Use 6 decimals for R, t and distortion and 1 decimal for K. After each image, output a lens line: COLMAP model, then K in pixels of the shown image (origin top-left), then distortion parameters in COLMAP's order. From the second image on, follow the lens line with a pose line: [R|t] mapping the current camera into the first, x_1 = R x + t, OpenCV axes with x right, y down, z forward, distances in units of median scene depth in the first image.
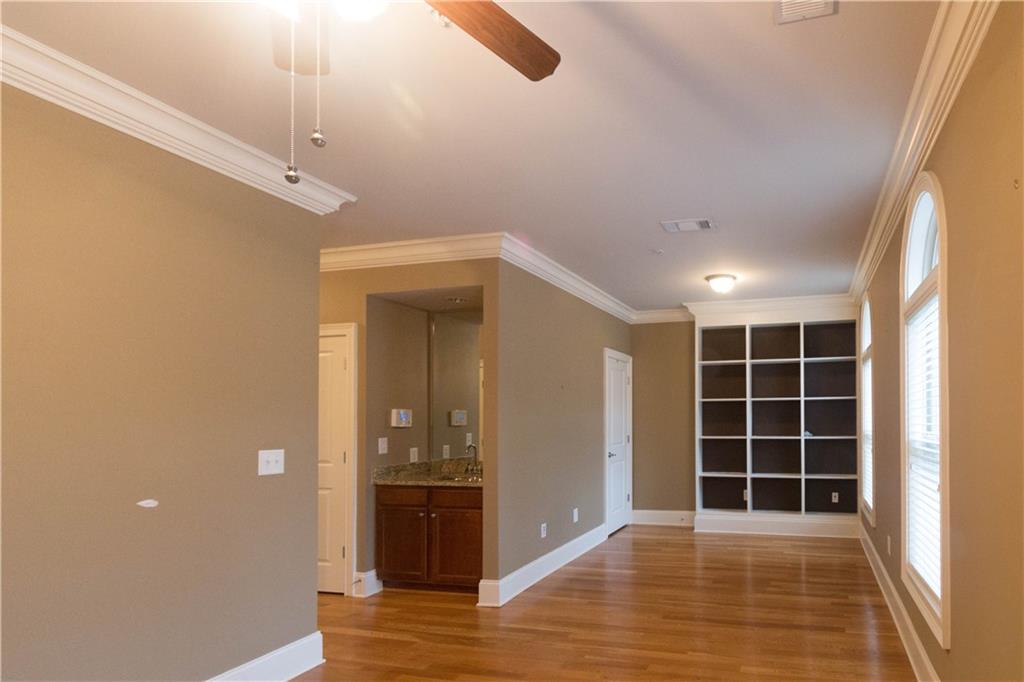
lens RADIAL K [[493.3, 0, 567.2], [0, 493.3, 334.6], [0, 0, 1]] dist [0.007463, -0.000692]
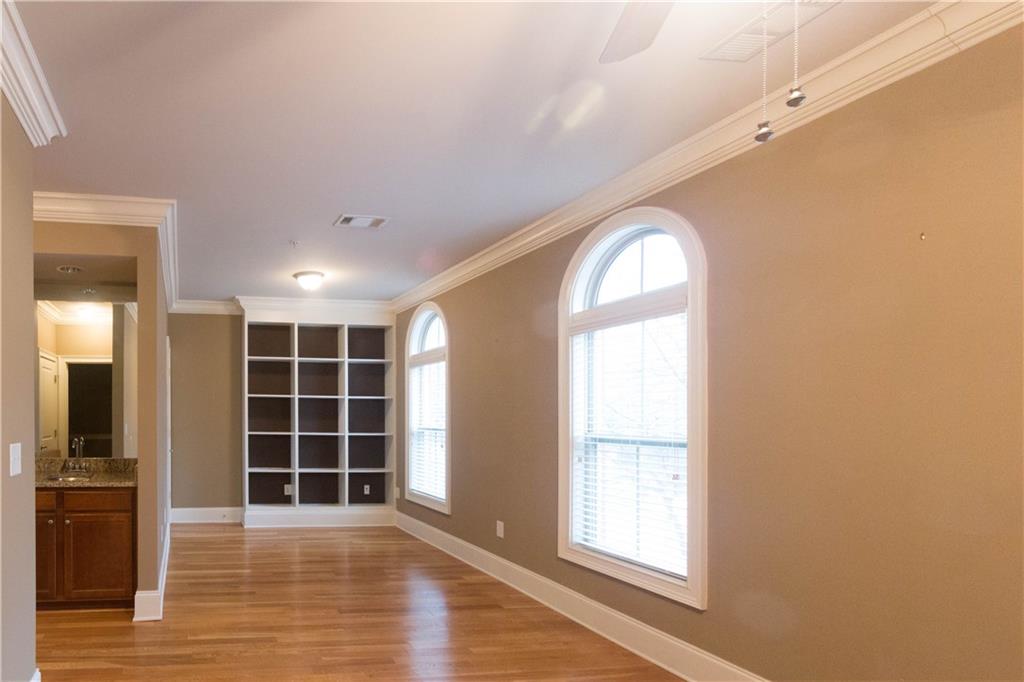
lens RADIAL K [[493.3, 0, 515.1], [0, 493.3, 343.1], [0, 0, 1]] dist [0.007463, -0.000692]
pose [[0.946718, 0.068697, 0.314651, 0.434530], [-0.076546, 0.996986, 0.012641, -0.023900], [-0.312834, -0.036053, 0.949123, -0.097417]]
